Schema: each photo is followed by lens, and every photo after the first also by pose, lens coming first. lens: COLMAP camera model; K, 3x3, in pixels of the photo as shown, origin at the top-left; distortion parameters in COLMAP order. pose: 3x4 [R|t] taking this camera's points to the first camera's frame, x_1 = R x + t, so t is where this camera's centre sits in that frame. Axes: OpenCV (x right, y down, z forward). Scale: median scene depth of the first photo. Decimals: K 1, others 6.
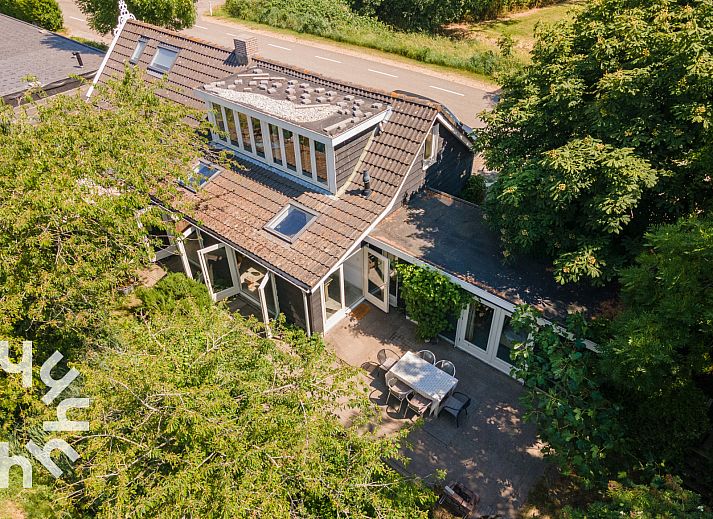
lens RADIAL K [[501.4, 0, 356.5], [0, 501.4, 259.5], [0, 0, 1]] dist [0.003889, 0.002165]
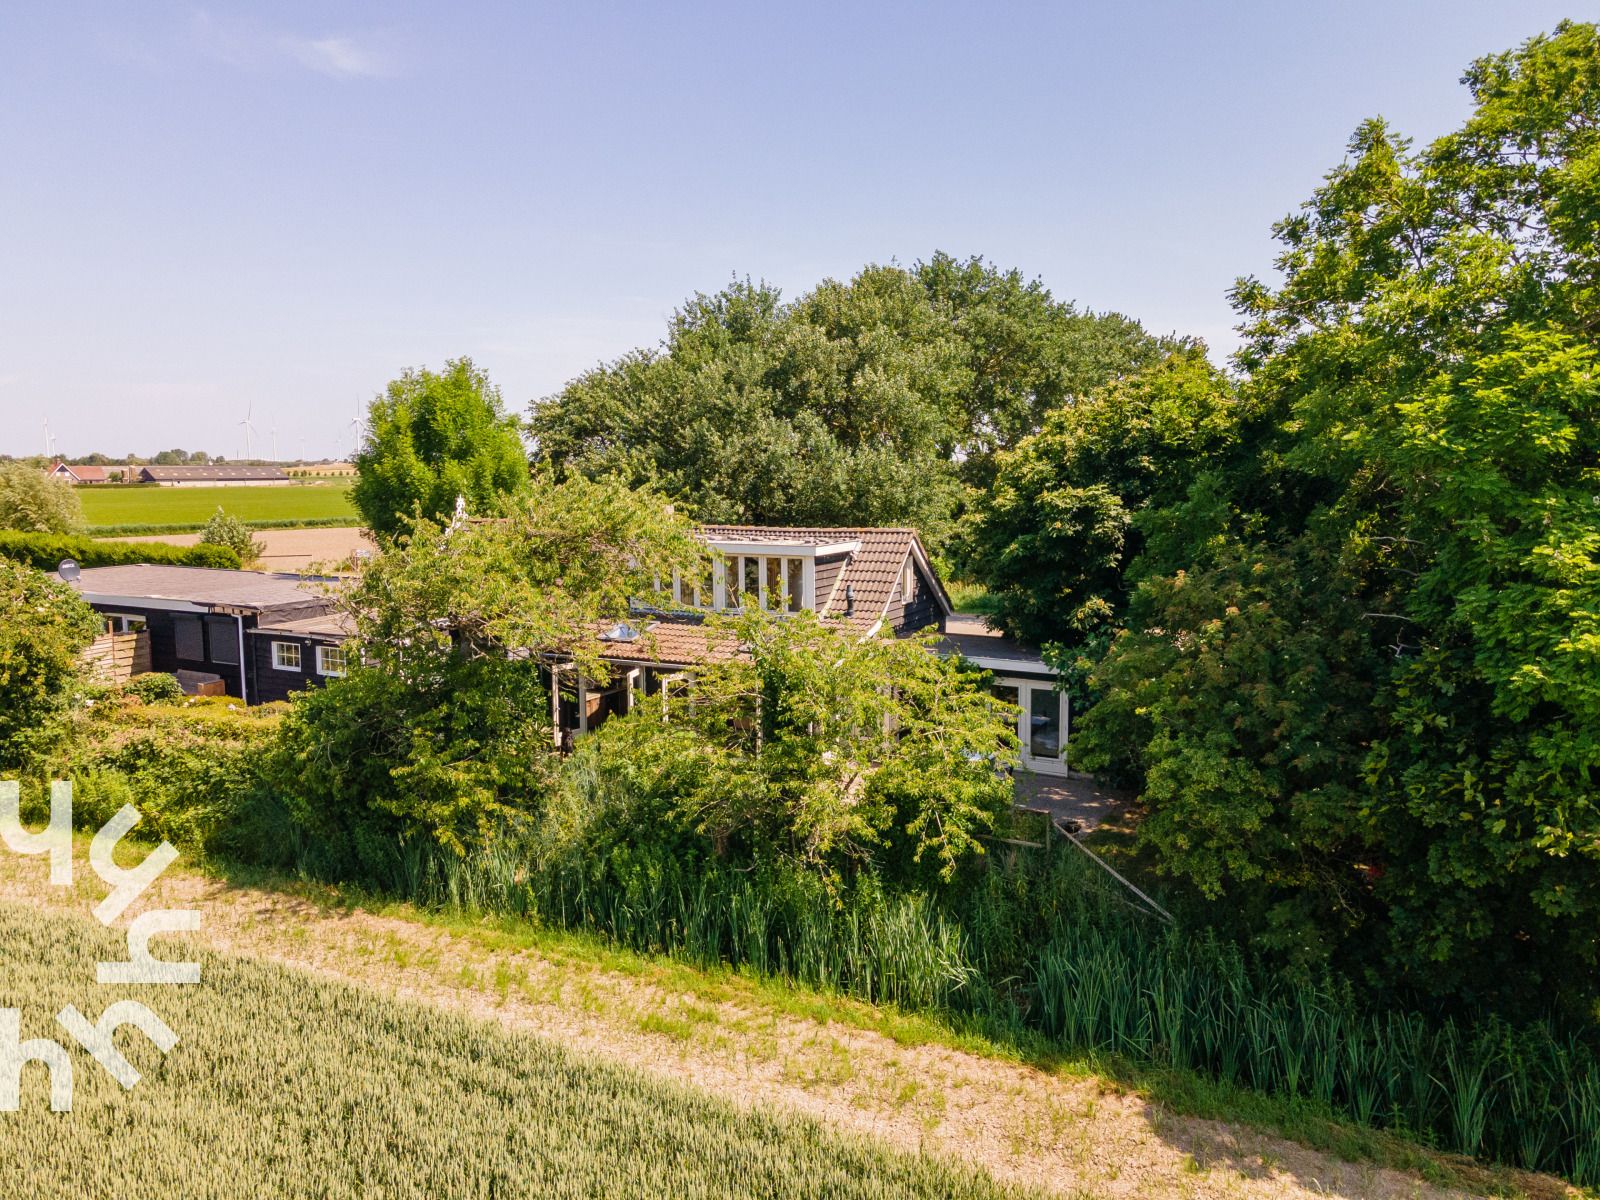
lens RADIAL K [[1156.6, 0, 800.0], [0, 1156.6, 600.0], [0, 0, 1]] dist [-0.000902, 0.000160]
pose [[0.977767, -0.008084, 0.209538, -0.481935], [0.120536, 0.839339, -0.530076, 0.895669], [-0.171589, 0.543548, 0.821653, -0.649319]]
